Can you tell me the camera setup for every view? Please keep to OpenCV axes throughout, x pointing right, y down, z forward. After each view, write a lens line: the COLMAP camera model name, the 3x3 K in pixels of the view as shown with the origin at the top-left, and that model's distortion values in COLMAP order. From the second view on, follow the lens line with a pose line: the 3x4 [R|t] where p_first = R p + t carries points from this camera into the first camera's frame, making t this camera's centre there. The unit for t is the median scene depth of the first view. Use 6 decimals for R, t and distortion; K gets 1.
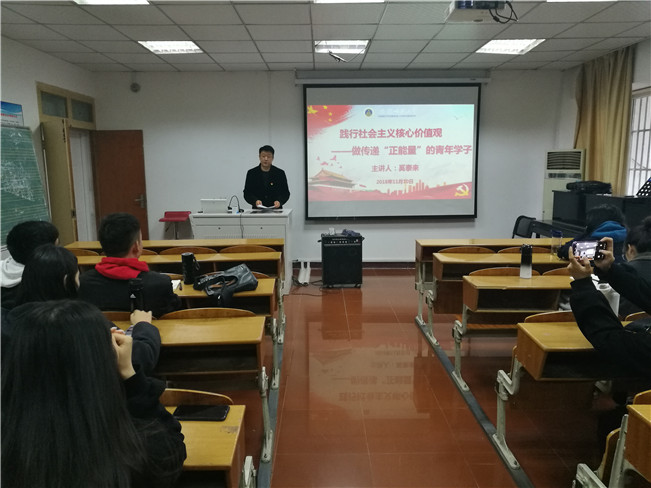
lens RADIAL K [[517.7, 0, 325.5], [0, 517.7, 244.0], [0, 0, 1]] dist [-0.050508, 0.093522]
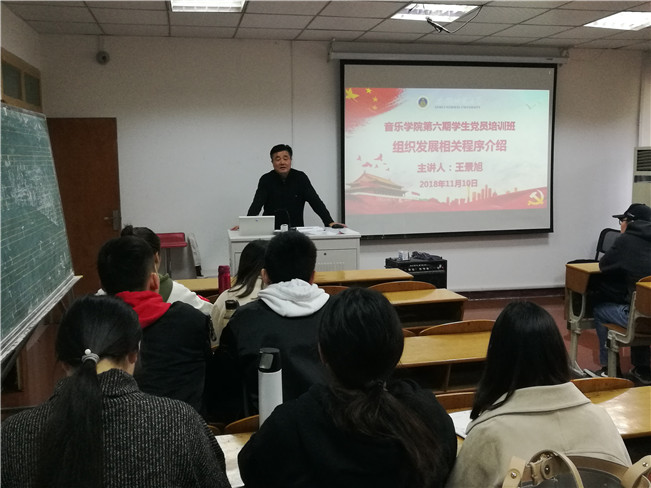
lens RADIAL K [[676.9, 0, 325.5], [0, 676.9, 244.0], [0, 0, 1]] dist [-0.019628, -0.012202]
pose [[0.980787, -0.026600, 0.193258, -0.257121], [0.032517, 0.999093, -0.027510, -0.015484], [-0.192350, 0.033265, 0.980762, 0.050386]]
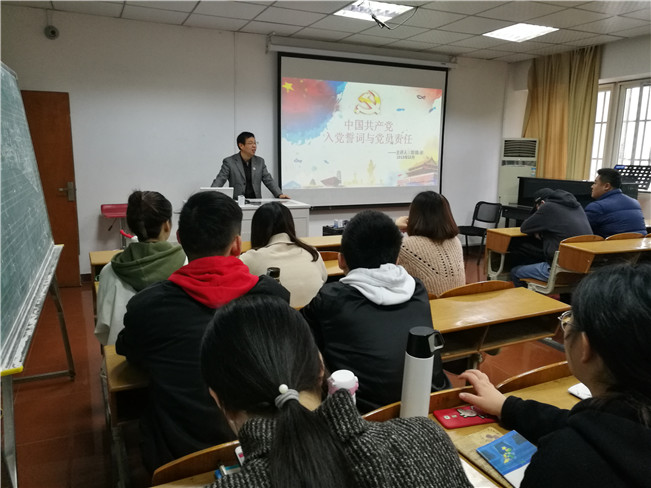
lens RADIAL K [[517.7, 0, 325.5], [0, 517.7, 244.0], [0, 0, 1]] dist [-0.050508, 0.093522]
pose [[0.913706, -0.050536, 0.403220, -0.326260], [0.040120, 0.998608, 0.034245, -0.017553], [-0.404389, -0.015113, 0.914462, 0.180851]]
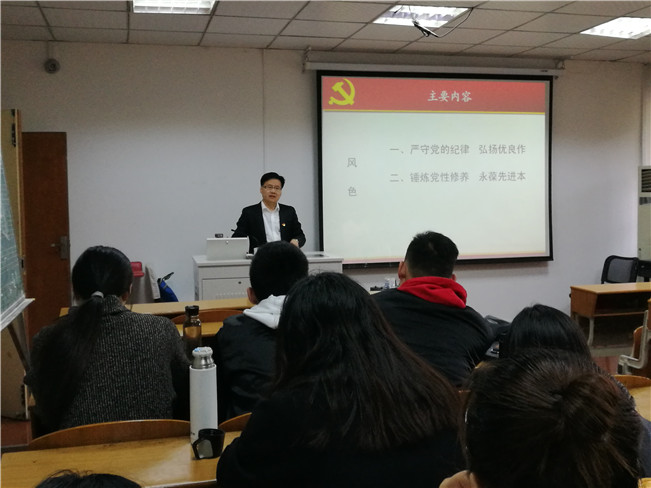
lens RADIAL K [[772.5, 0, 325.5], [0, 772.5, 244.0], [0, 0, 1]] dist [0.056339, -0.306883]
pose [[0.970599, -0.019867, 0.239882, -0.276958], [0.043312, 0.994736, -0.092865, 0.013329], [-0.236774, 0.100525, 0.966350, 0.034456]]
